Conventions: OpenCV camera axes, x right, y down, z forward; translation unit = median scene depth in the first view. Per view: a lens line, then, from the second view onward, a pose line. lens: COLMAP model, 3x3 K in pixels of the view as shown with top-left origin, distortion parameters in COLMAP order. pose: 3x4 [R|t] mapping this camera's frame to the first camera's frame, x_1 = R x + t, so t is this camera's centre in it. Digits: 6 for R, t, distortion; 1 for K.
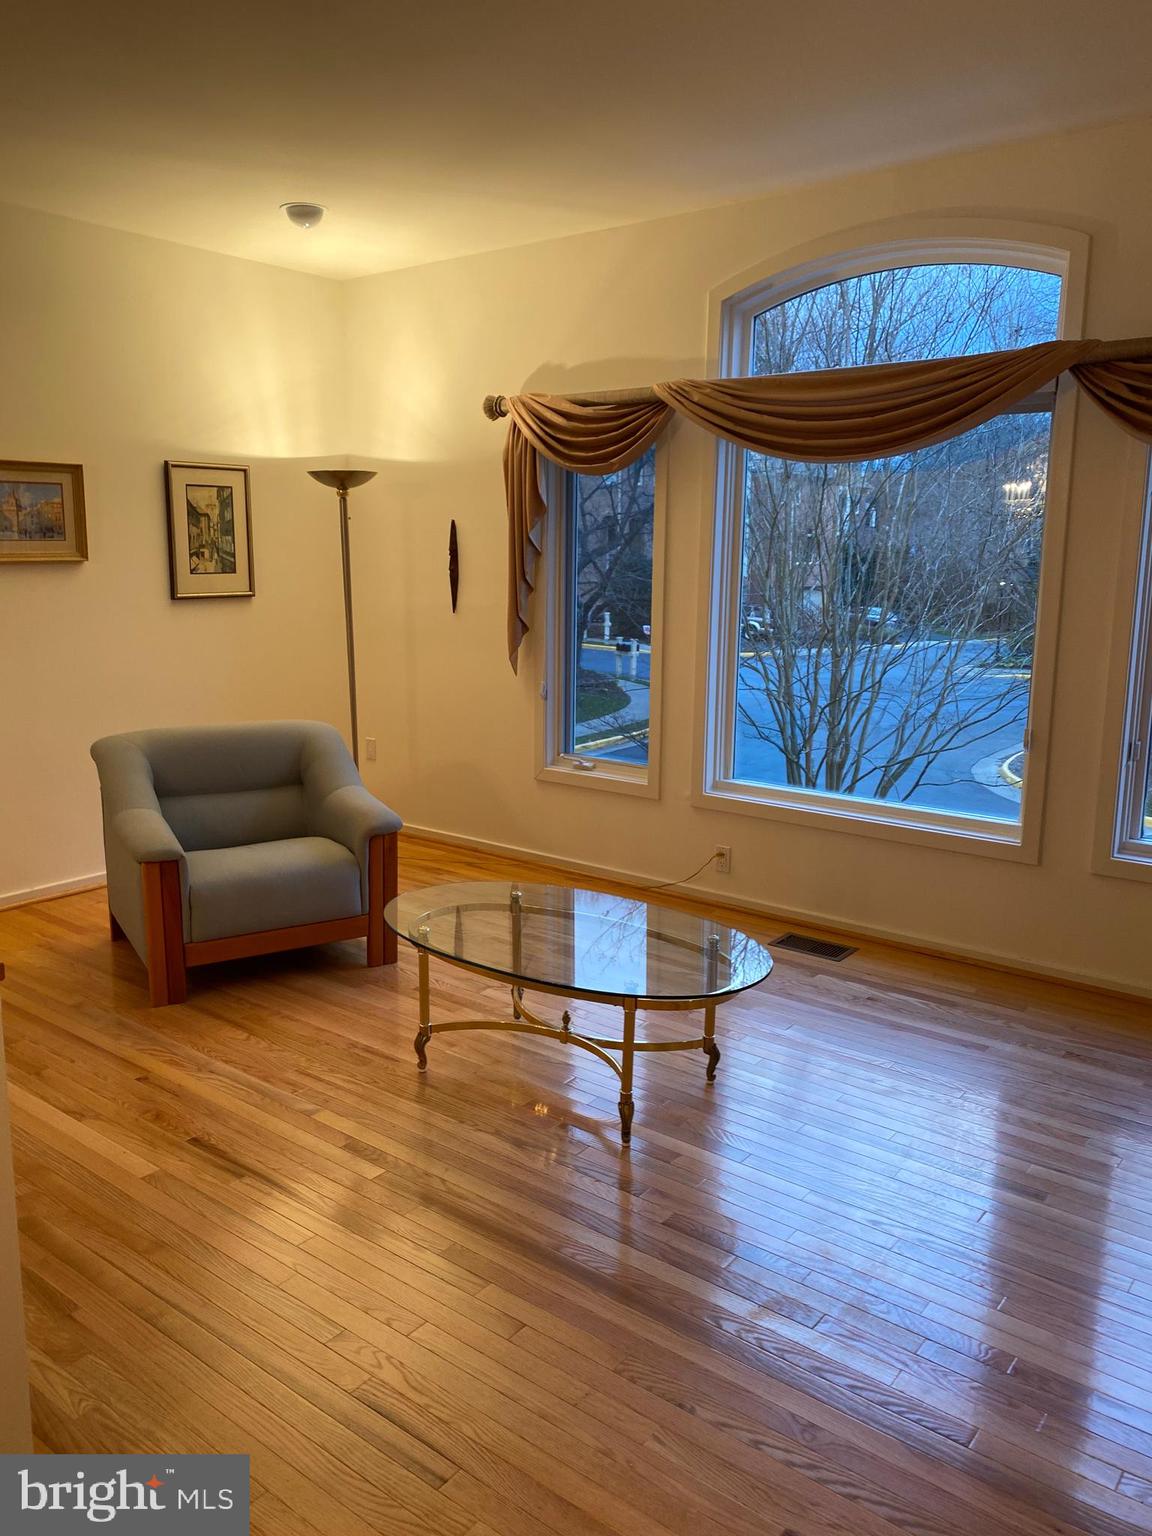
lens RADIAL K [[1160.0, 0, 570.8], [0, 1160.0, 758.2], [0, 0, 1]] dist [0.090402, -0.150402]
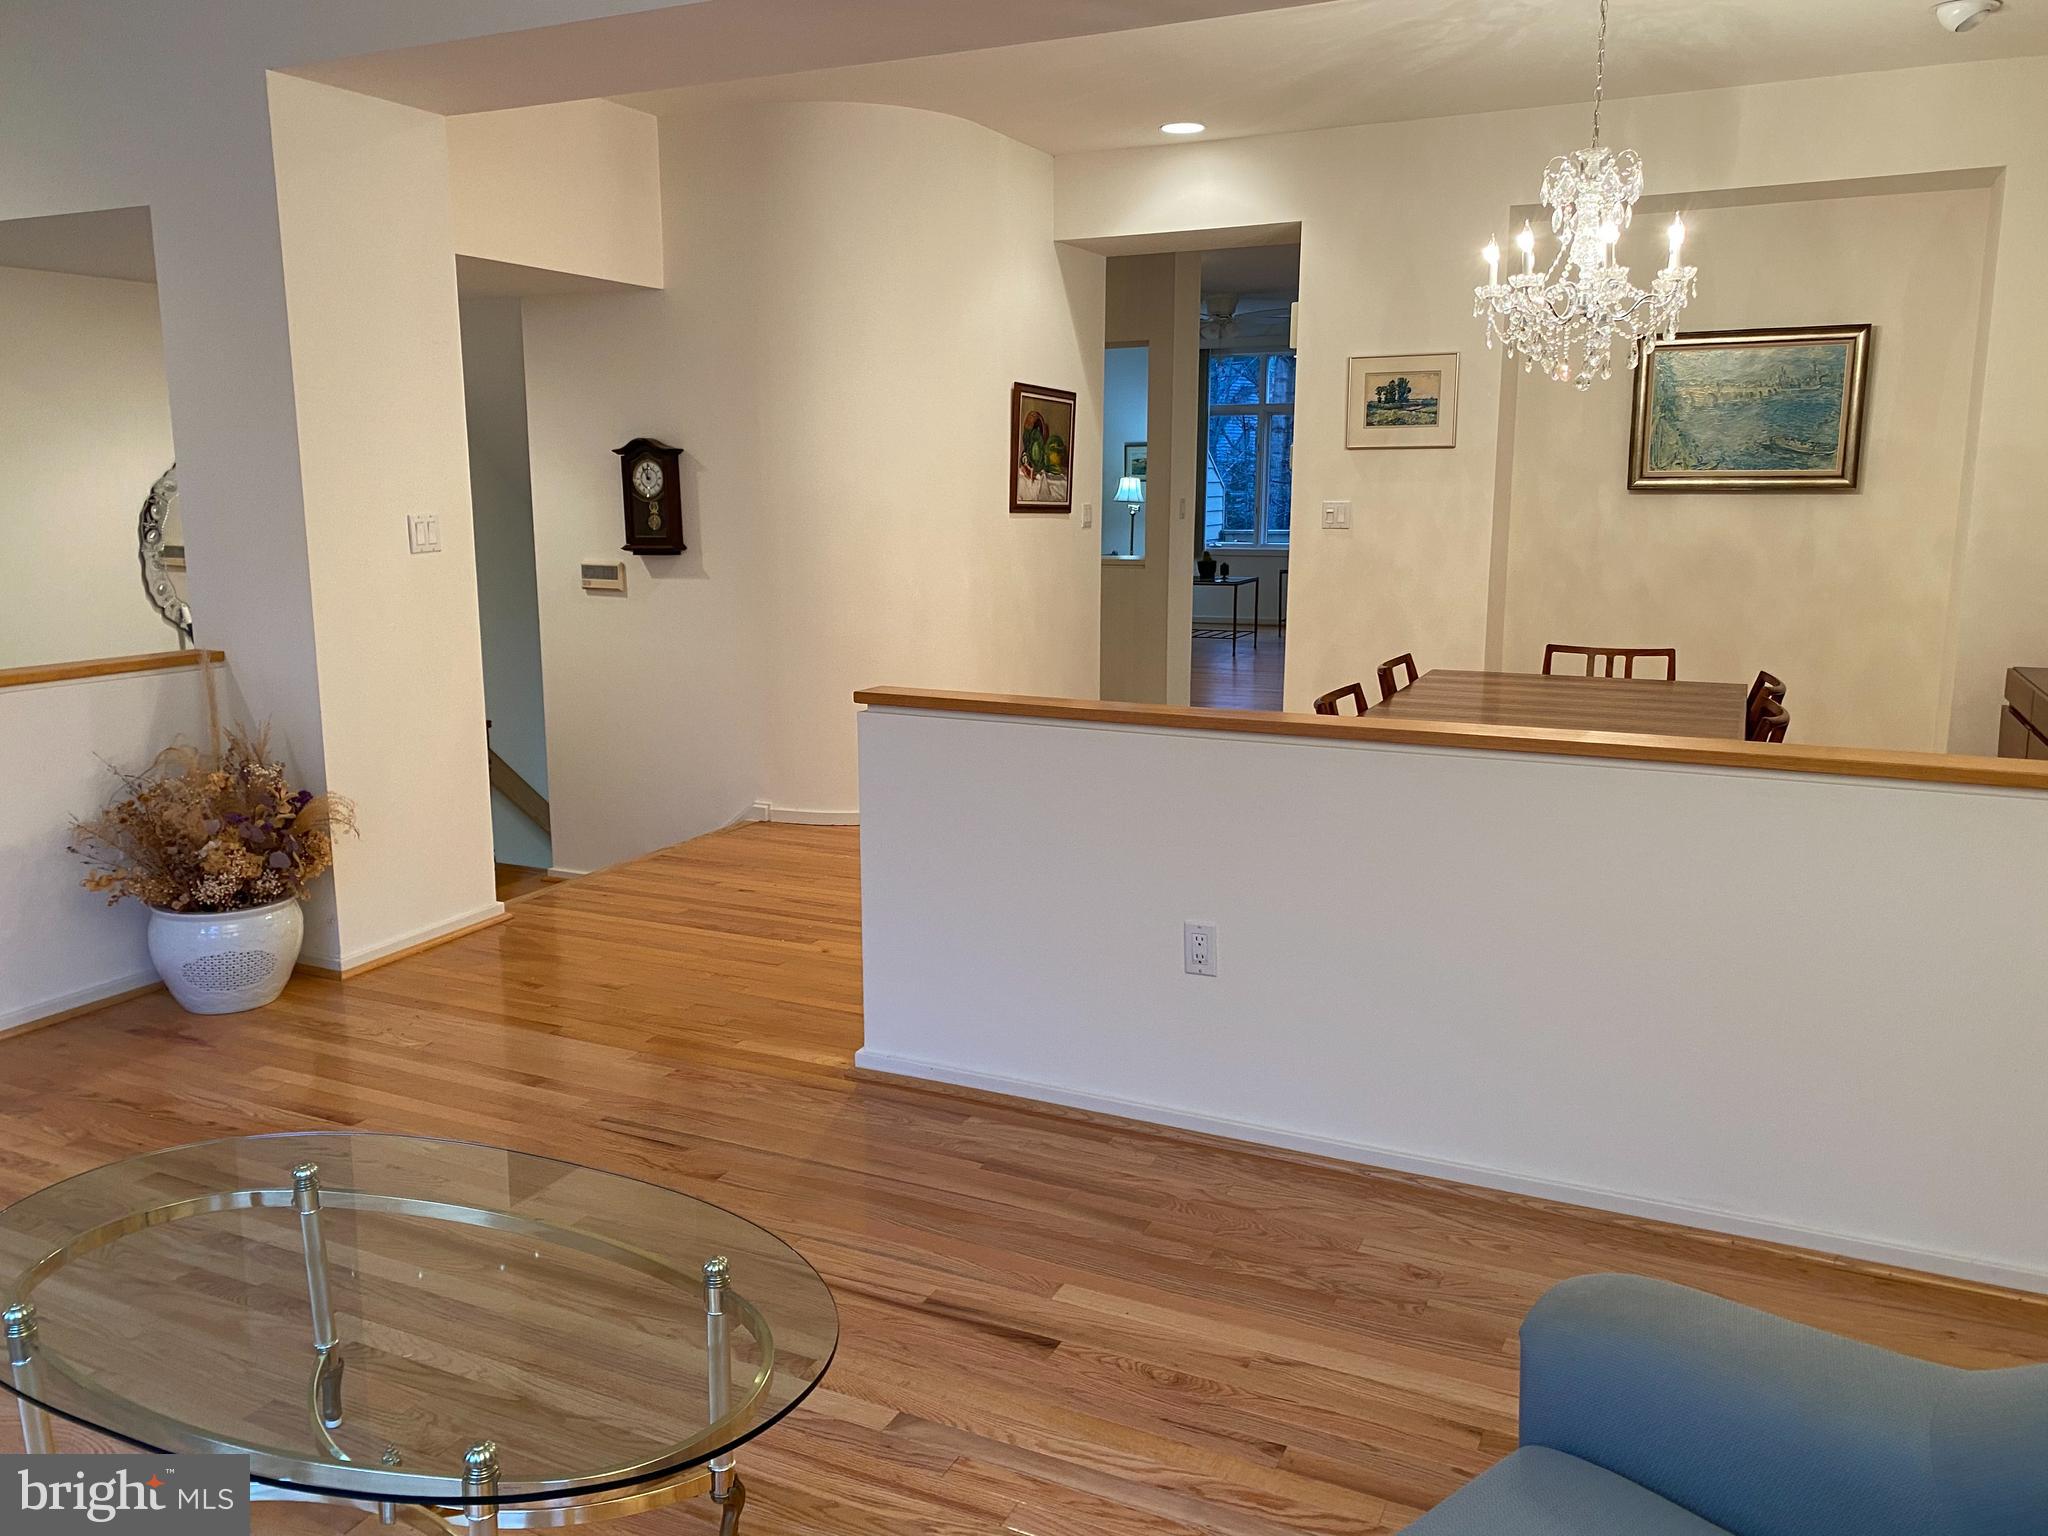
lens RADIAL K [[1565.5, 0, 1015.5], [0, 1565.5, 769.7], [0, 0, 1]] dist [0.035604, -0.036342]
pose [[-0.978527, 0.029670, -0.203972, -0.081271], [-0.044703, 0.935482, 0.350534, -0.162192], [0.201213, 0.352125, -0.914068, 0.994756]]
